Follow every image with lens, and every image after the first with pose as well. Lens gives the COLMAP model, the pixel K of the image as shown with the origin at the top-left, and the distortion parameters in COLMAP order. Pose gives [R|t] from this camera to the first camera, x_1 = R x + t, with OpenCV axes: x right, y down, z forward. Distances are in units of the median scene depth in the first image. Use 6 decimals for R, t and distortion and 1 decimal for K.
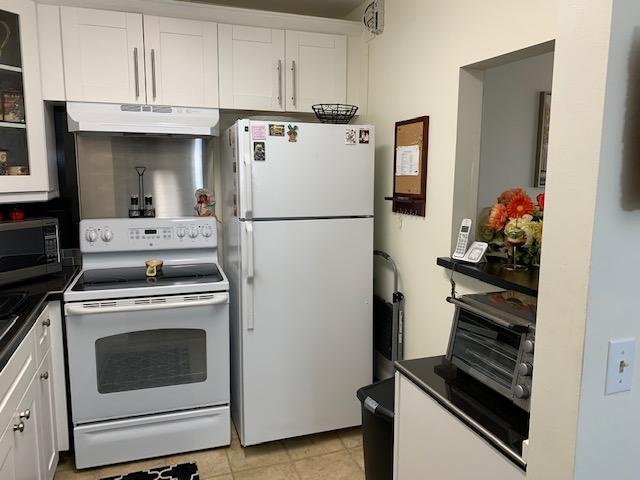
lens RADIAL K [[487.3, 0, 326.5], [0, 487.3, 241.1], [0, 0, 1]] dist [0.008513, -0.021168]
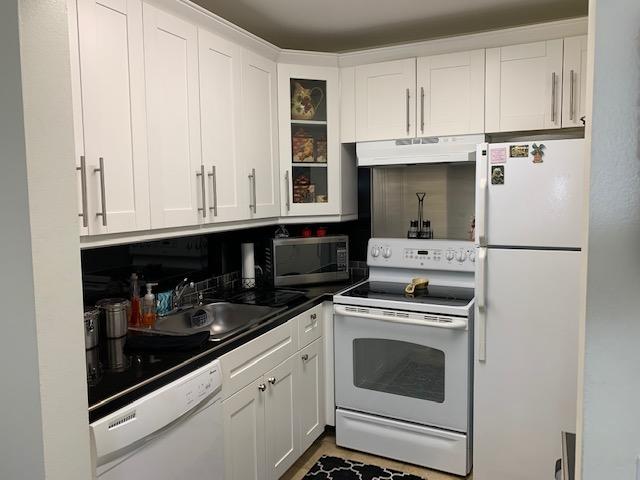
lens RADIAL K [[487.3, 0, 326.2], [0, 487.3, 235.4], [0, 0, 1]] dist [0.008513, -0.021168]
pose [[0.690418, 0.040260, -0.722289, 0.307512], [-0.081844, 0.996387, -0.022694, -0.016428], [0.718766, 0.074783, 0.691219, 0.103522]]
